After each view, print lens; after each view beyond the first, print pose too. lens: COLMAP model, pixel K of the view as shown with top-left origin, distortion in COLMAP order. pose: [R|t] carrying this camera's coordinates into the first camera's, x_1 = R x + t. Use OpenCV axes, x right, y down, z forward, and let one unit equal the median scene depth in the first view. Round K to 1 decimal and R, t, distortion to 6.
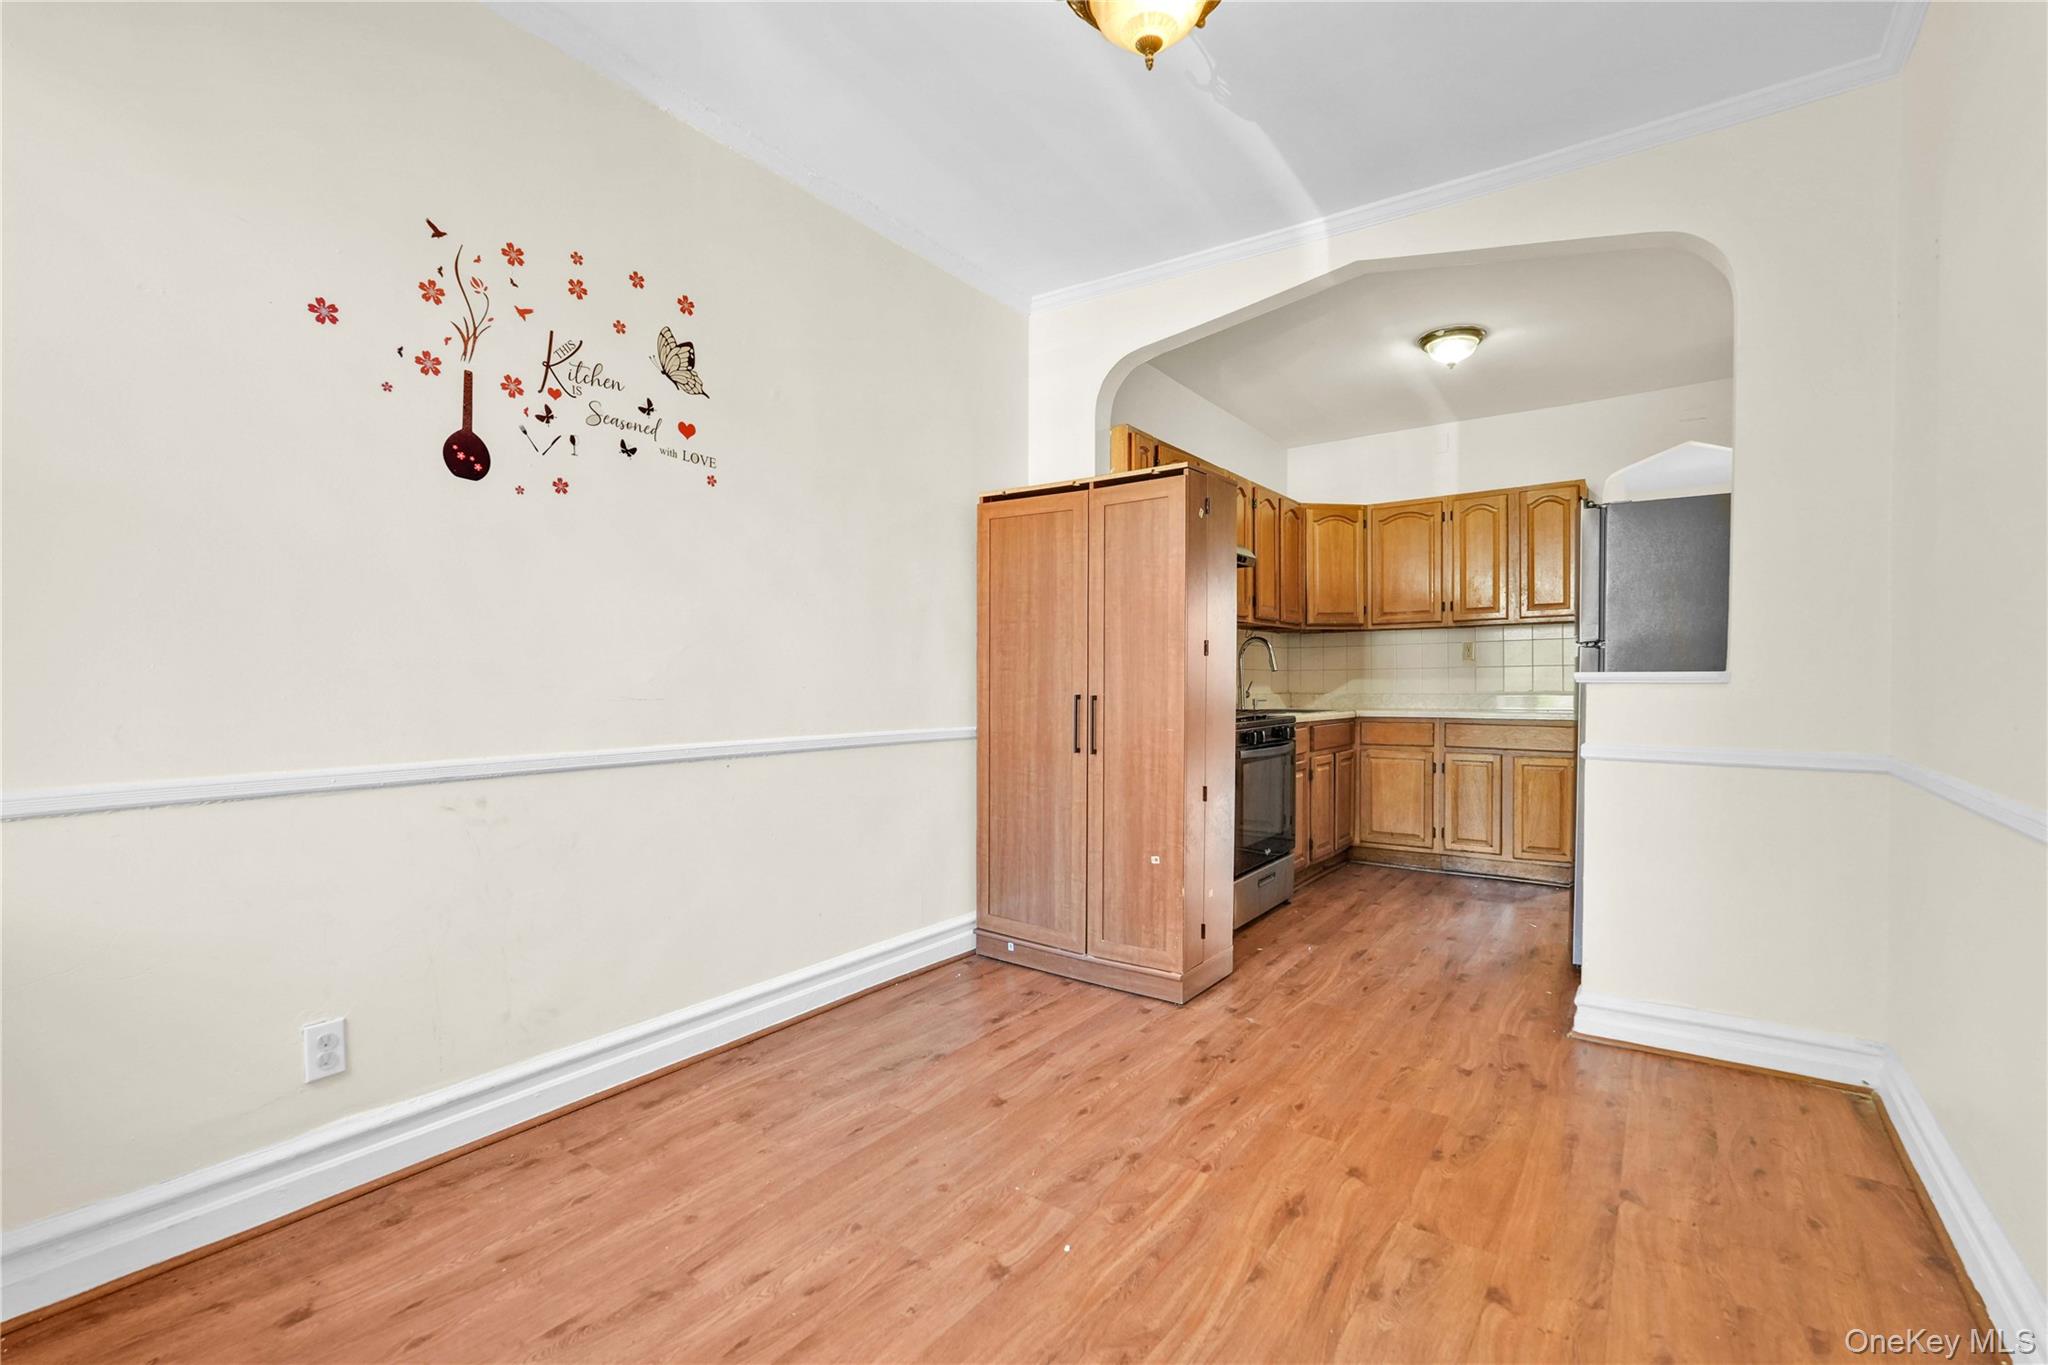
lens RADIAL K [[893.4, 0, 1025.4], [0, 893.4, 693.9], [0, 0, 1]] dist [-0.001241, 0.000682]
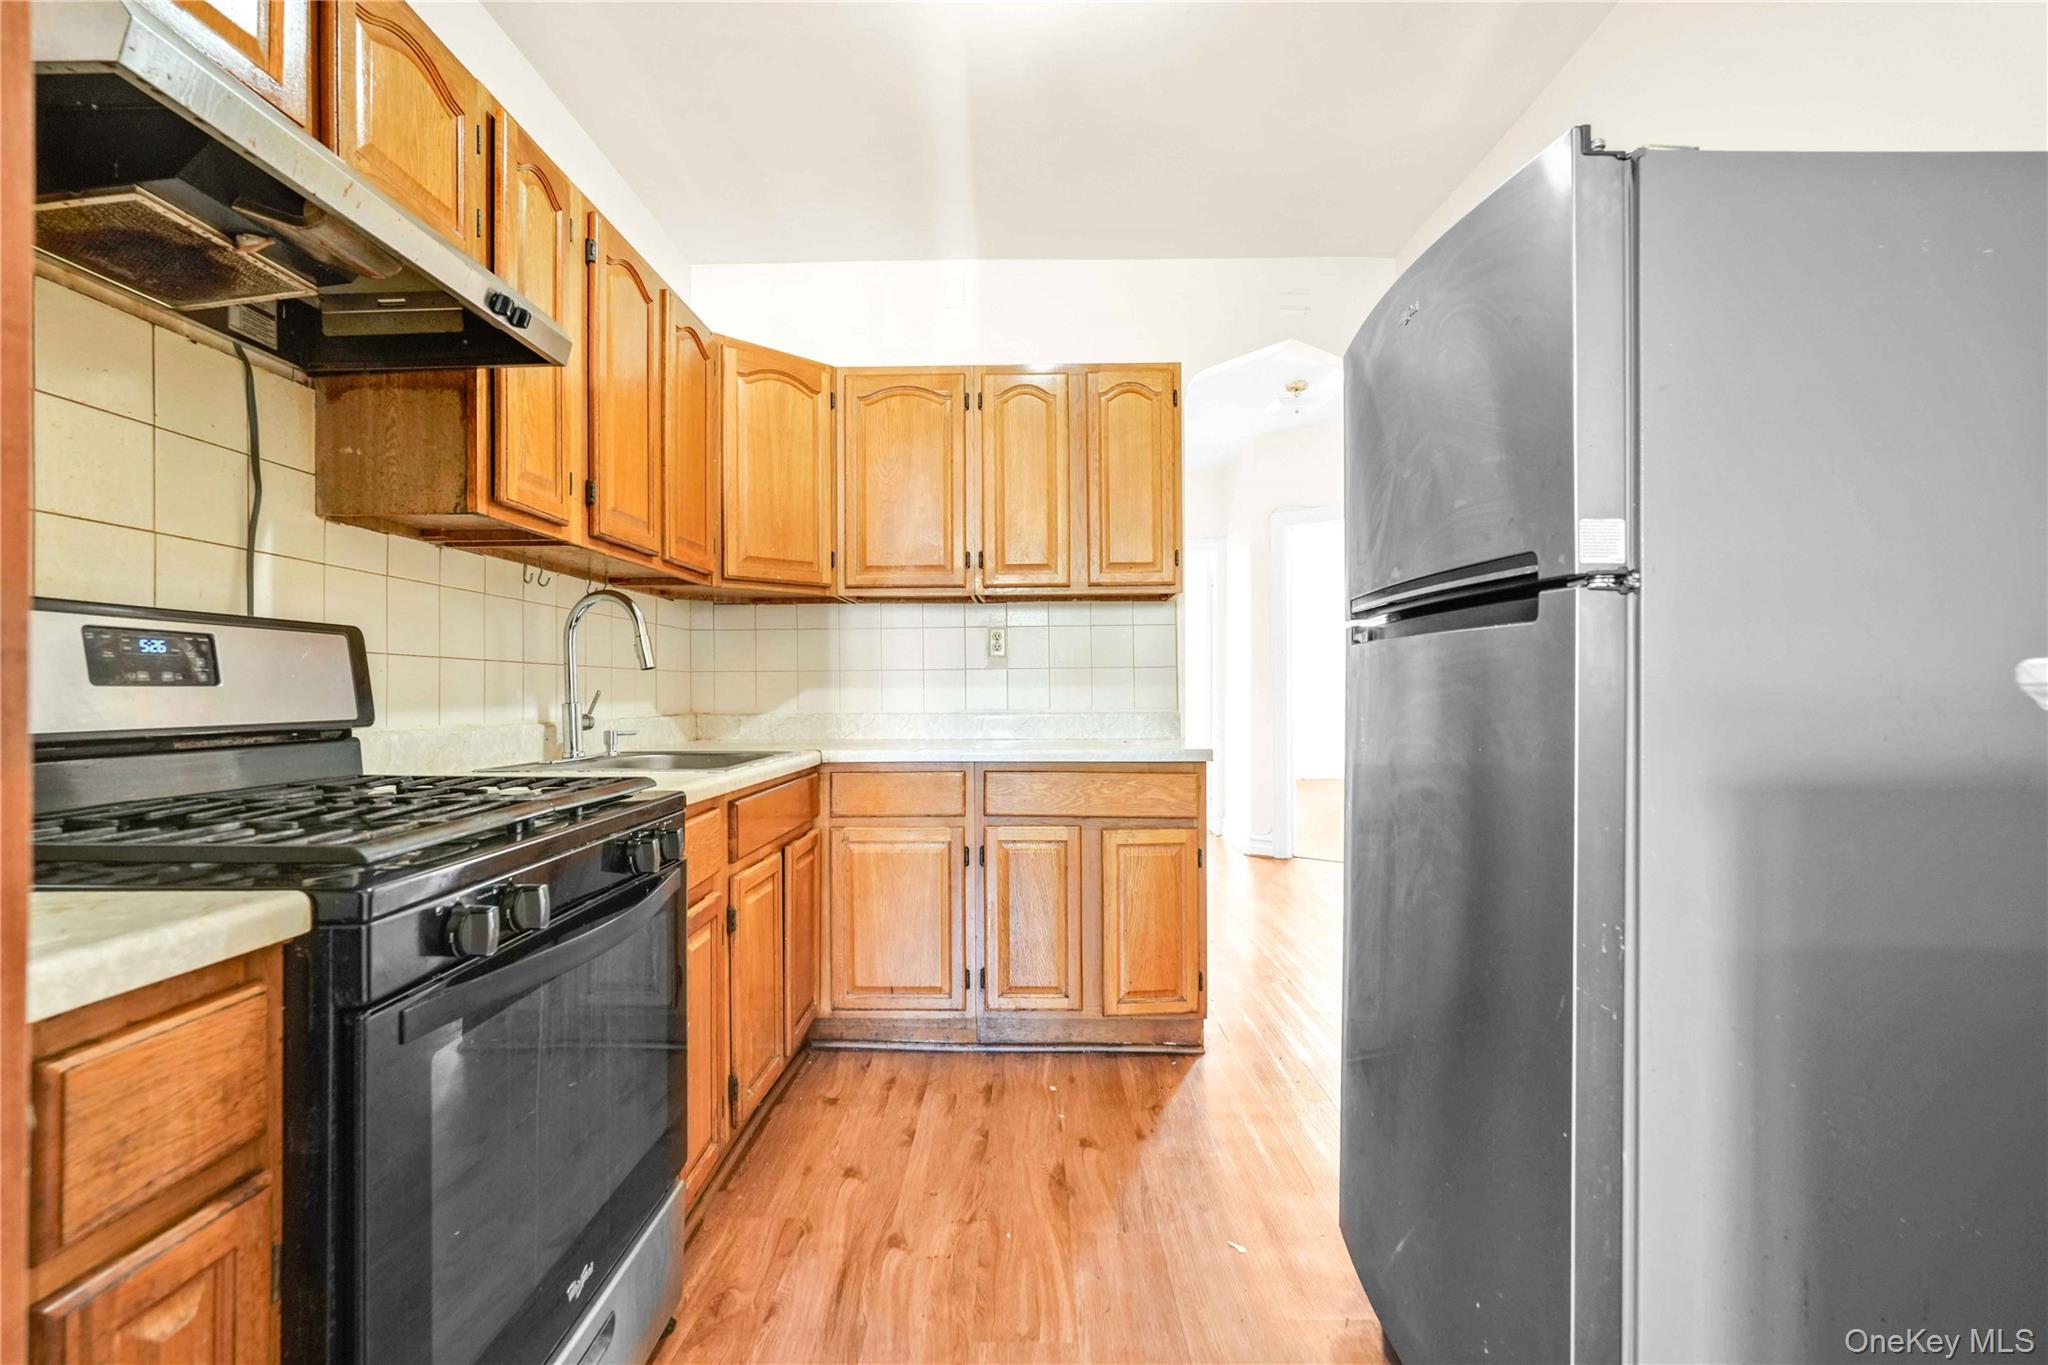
lens RADIAL K [[893.4, 0, 1025.4], [0, 893.4, 693.9], [0, 0, 1]] dist [-0.001241, 0.000682]
pose [[0.814693, -0.000093, 0.579893, 0.184989], [0.006152, 0.999945, -0.008482, -0.008948], [-0.579860, 0.010478, 0.814649, 0.564945]]
